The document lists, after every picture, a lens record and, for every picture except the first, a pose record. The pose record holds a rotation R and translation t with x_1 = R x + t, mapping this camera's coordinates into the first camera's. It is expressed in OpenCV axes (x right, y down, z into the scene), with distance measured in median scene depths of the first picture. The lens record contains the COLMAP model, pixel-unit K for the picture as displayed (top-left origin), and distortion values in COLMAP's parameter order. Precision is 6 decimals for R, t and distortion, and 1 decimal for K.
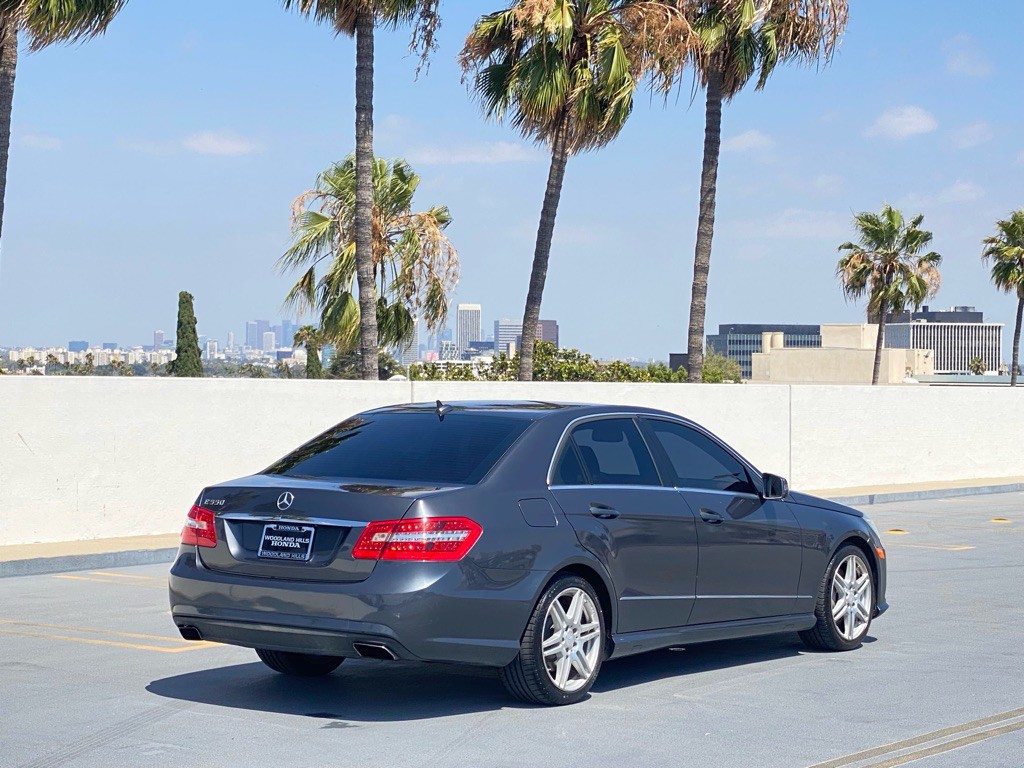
lens RADIAL K [[2390.6, 0, 513.6], [0, 2390.6, 542.4], [0, 0, 1]] dist [0.020380, 0.629544]
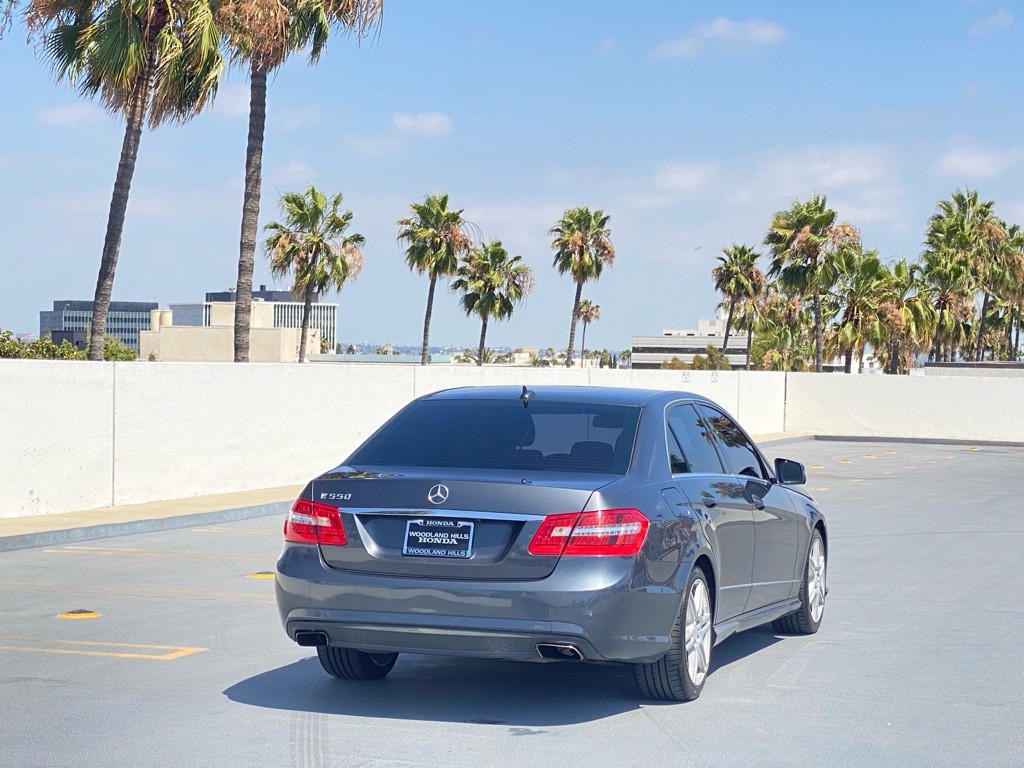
lens RADIAL K [[2390.6, 0, 513.6], [0, 2390.6, 542.4], [0, 0, 1]] dist [0.020380, 0.629544]
pose [[0.949446, -0.020690, 0.313249, -0.204427], [0.017735, 0.999767, 0.012279, -0.005383], [-0.313430, -0.006103, 0.949592, 0.058330]]
